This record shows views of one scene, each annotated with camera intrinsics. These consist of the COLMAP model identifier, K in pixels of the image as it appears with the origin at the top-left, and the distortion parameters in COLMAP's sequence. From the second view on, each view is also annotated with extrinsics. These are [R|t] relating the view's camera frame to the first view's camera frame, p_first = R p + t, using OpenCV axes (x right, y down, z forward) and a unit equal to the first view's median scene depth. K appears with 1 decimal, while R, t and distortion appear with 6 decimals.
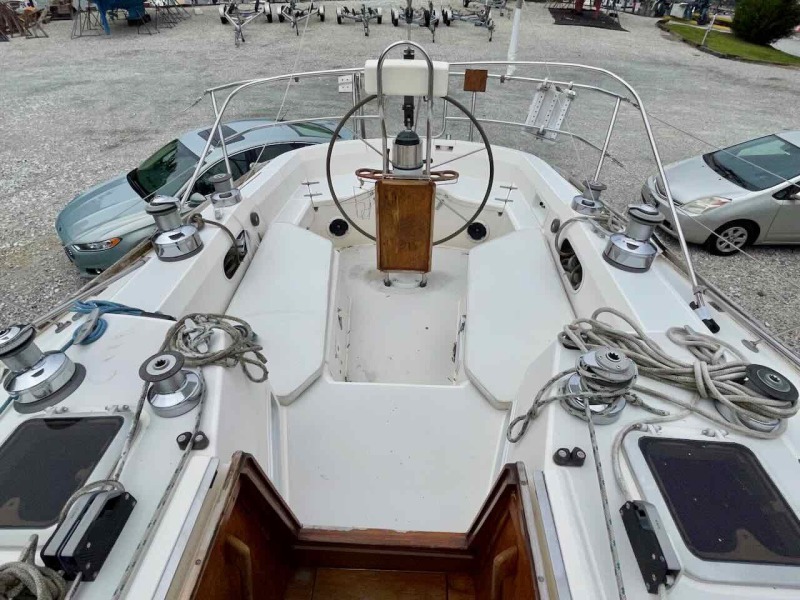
lens RADIAL K [[456.1, 0, 400.0], [0, 456.1, 300.0], [0, 0, 1]] dist [-0.002585, 0.000363]
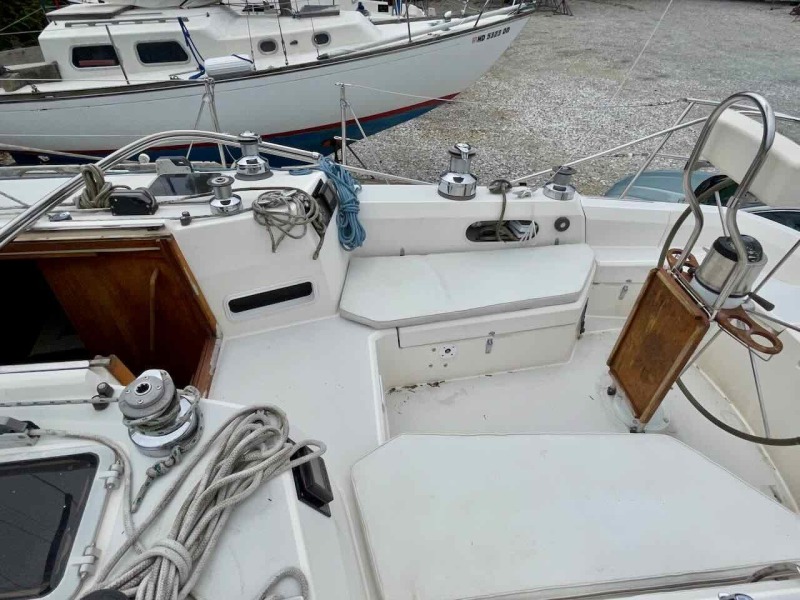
lens RADIAL K [[456.1, 0, 400.0], [0, 456.1, 300.0], [0, 0, 1]] dist [-0.002585, 0.000363]
pose [[0.162768, 0.640844, -0.750217, 0.068884], [-0.621472, 0.657157, 0.426516, -0.042811], [0.766341, 0.396816, 0.505231, 0.053245]]
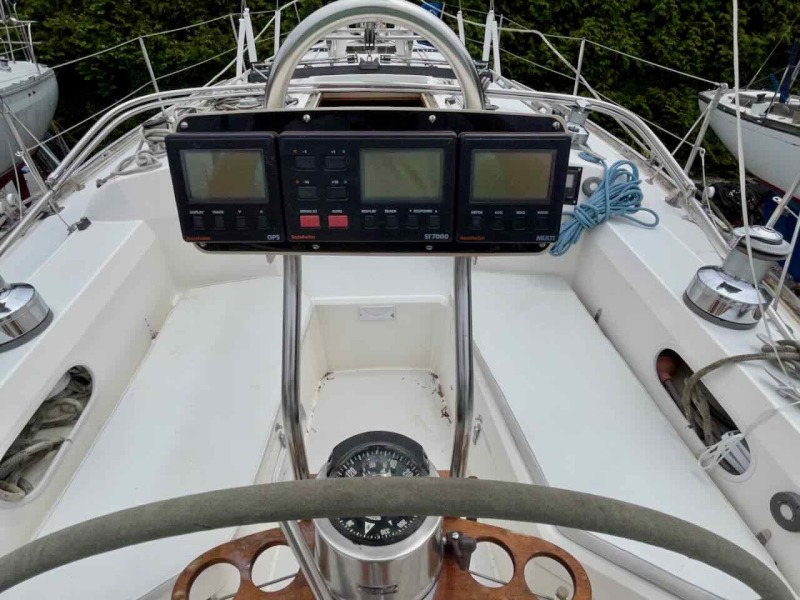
lens RADIAL K [[468.3, 0, 400.0], [0, 468.3, 300.0], [0, 0, 1]] dist [-0.003327, 0.000963]
pose [[-0.995144, 0.049865, -0.084859, 0.003214], [-0.065228, 0.311537, 0.947993, -0.091439], [0.073708, 0.948925, -0.306772, 0.149083]]
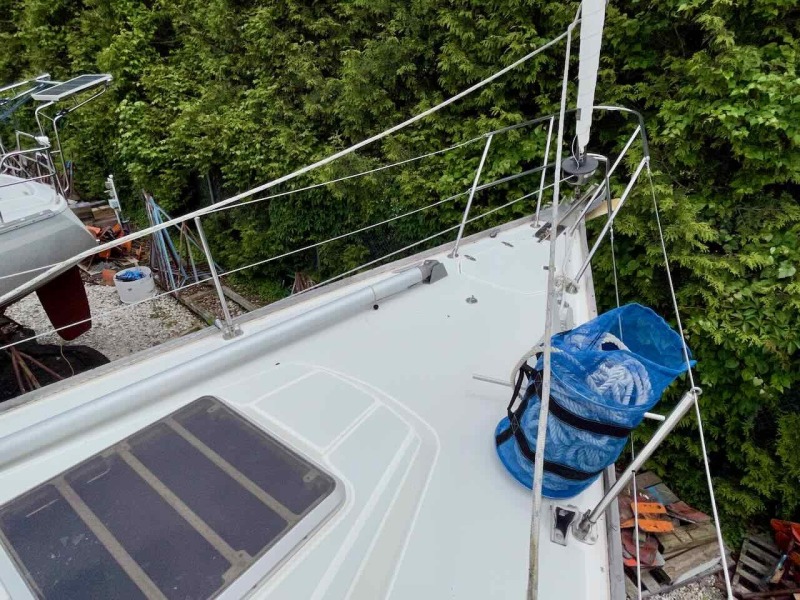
lens RADIAL K [[456.1, 0, 400.0], [0, 456.1, 300.0], [0, 0, 1]] dist [-0.002585, 0.000363]
pose [[-0.832412, -0.278216, 0.479256, -0.071676], [0.340759, 0.425024, 0.838593, 0.124085], [-0.437005, 0.861366, -0.258990, -0.178631]]
